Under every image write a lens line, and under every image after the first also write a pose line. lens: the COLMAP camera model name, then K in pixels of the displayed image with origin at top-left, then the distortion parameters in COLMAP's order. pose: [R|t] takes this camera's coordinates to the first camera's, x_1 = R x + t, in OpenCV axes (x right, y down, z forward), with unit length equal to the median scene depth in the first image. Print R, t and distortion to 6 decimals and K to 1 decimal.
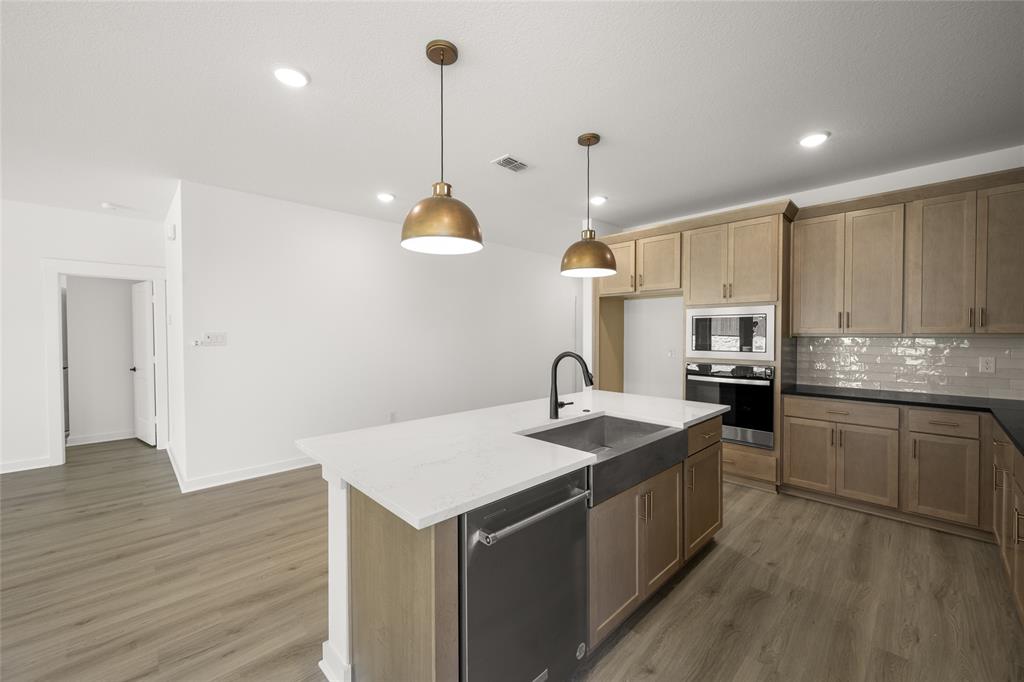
lens RADIAL K [[406.2, 0, 512.3], [0, 406.2, 340.3], [0, 0, 1]] dist [0.000954, -0.000123]
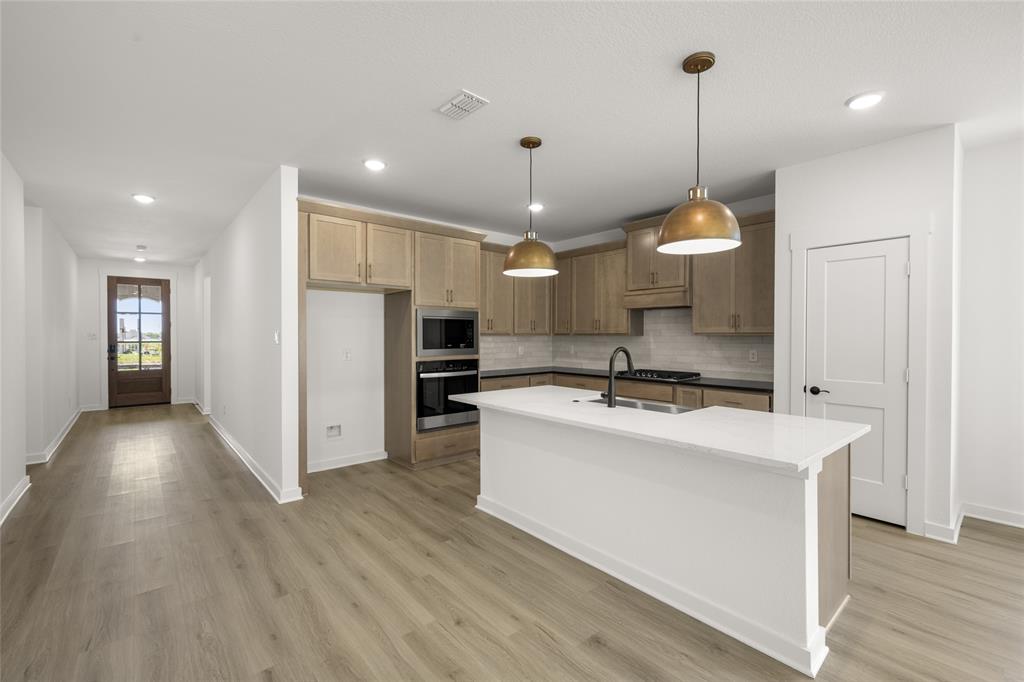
lens RADIAL K [[439.6, 0, 521.9], [0, 439.6, 338.6], [0, 0, 1]] dist [0.007855, -0.000049]
pose [[0.040344, -0.007996, 0.999154, -0.807615], [0.015507, 0.999853, 0.007375, -0.008683], [-0.999066, 0.015196, 0.040462, 0.865339]]
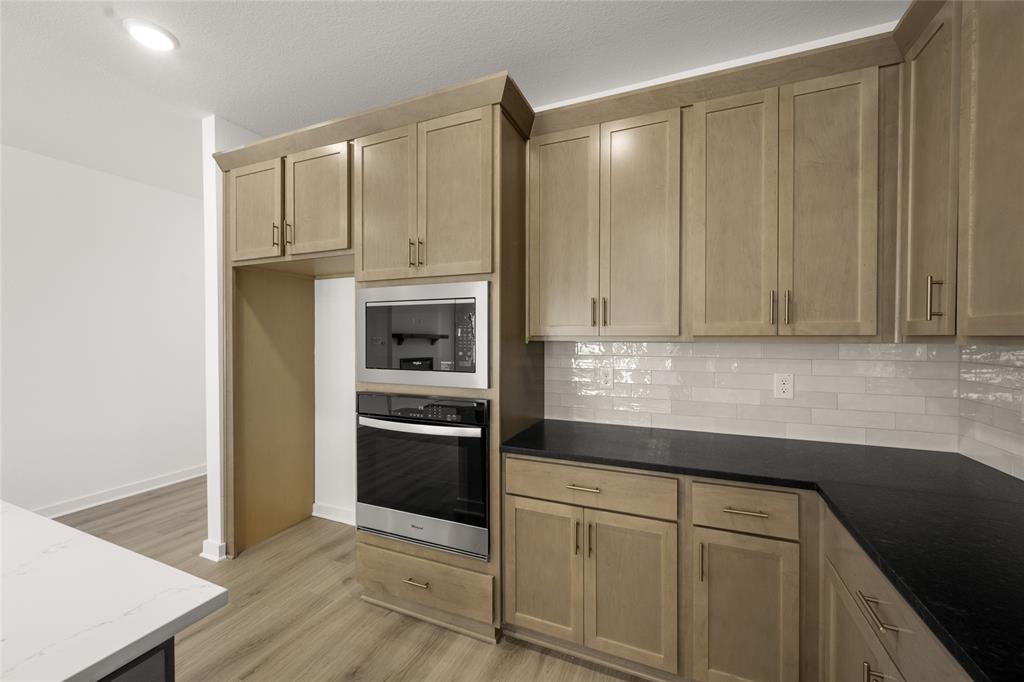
lens RADIAL K [[406.2, 0, 513.9], [0, 406.2, 339.8], [0, 0, 1]] dist [0.000954, -0.000123]
pose [[0.920600, -0.004022, 0.390485, 0.510124], [0.005798, 0.999978, -0.003370, -0.010649], [-0.390463, 0.005367, 0.920603, 0.552204]]
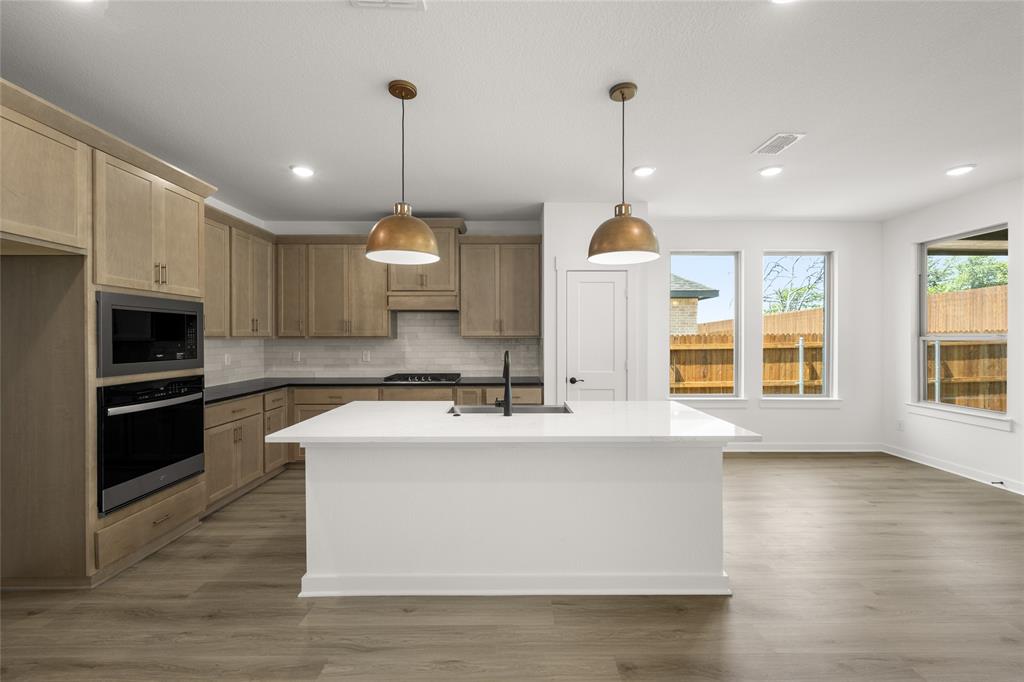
lens RADIAL K [[406.2, 0, 514.4], [0, 406.2, 339.3], [0, 0, 1]] dist [0.000954, -0.000123]
pose [[-0.727141, -0.001529, 0.686486, -0.448775], [0.012405, 0.999805, 0.015366, -0.015446], [-0.686376, 0.019689, -0.726981, 1.261374]]
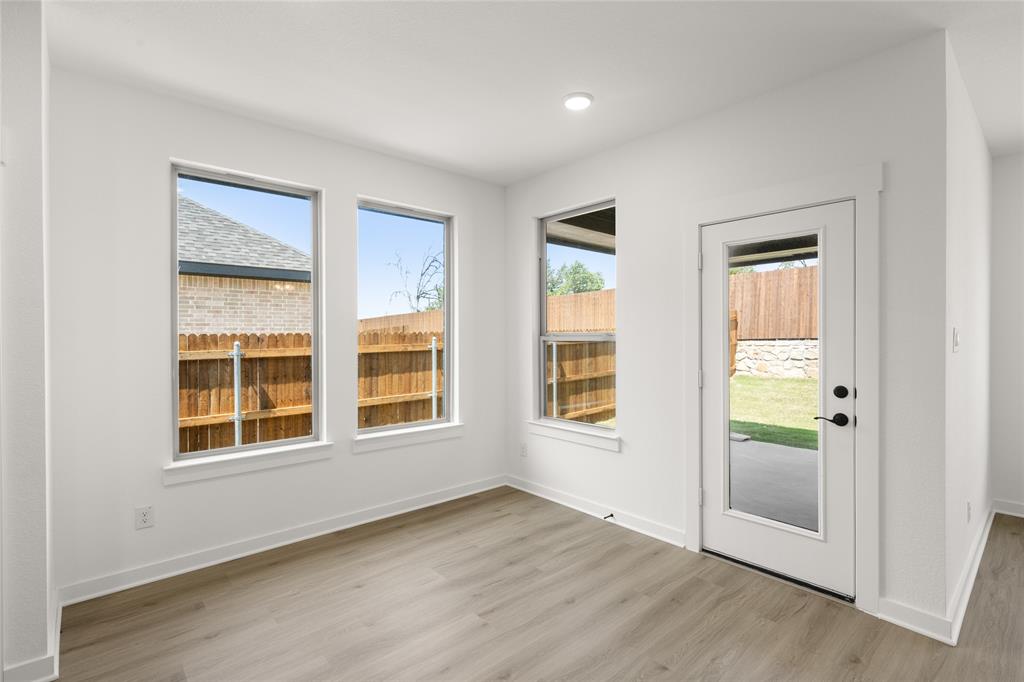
lens RADIAL K [[487.0, 0, 507.6], [0, 487.0, 338.6], [0, 0, 1]] dist [0.001708, -0.000351]
pose [[-0.998999, 0.004081, 0.044545, -0.473300], [0.005046, 0.999755, 0.021568, -0.007936], [-0.044446, 0.021772, -0.998775, 0.610137]]
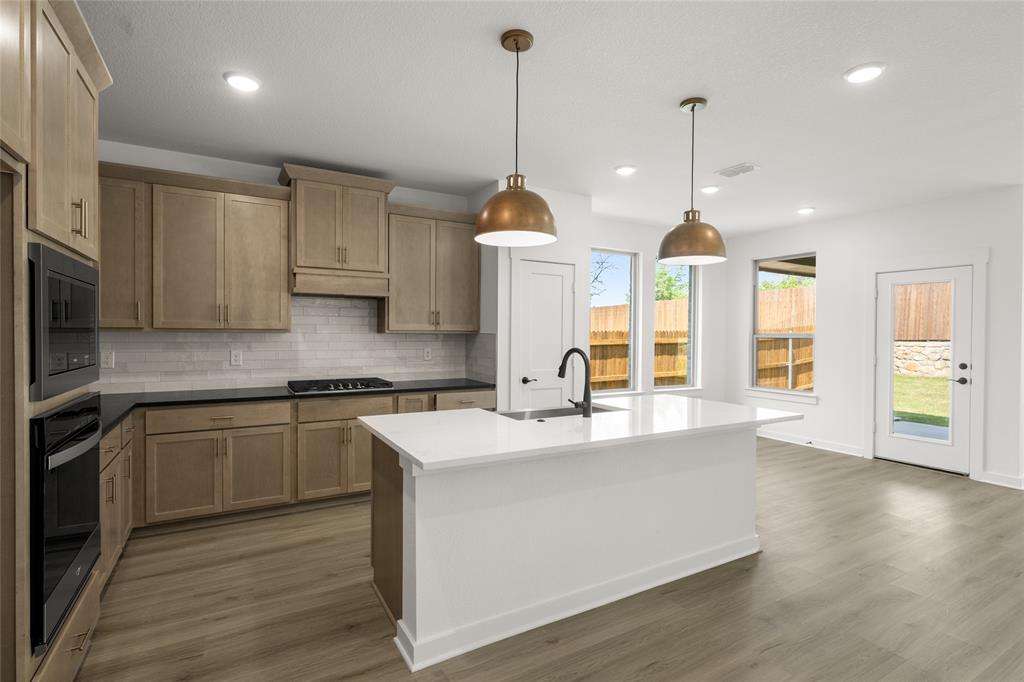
lens RADIAL K [[487.0, 0, 514.2], [0, 487.0, 338.6], [0, 0, 1]] dist [0.001708, -0.000351]
pose [[-0.970062, -0.010510, 0.242628, -0.006037], [-0.004186, 0.999638, 0.026566, -0.021077], [-0.242820, 0.024755, -0.969756, 1.575259]]
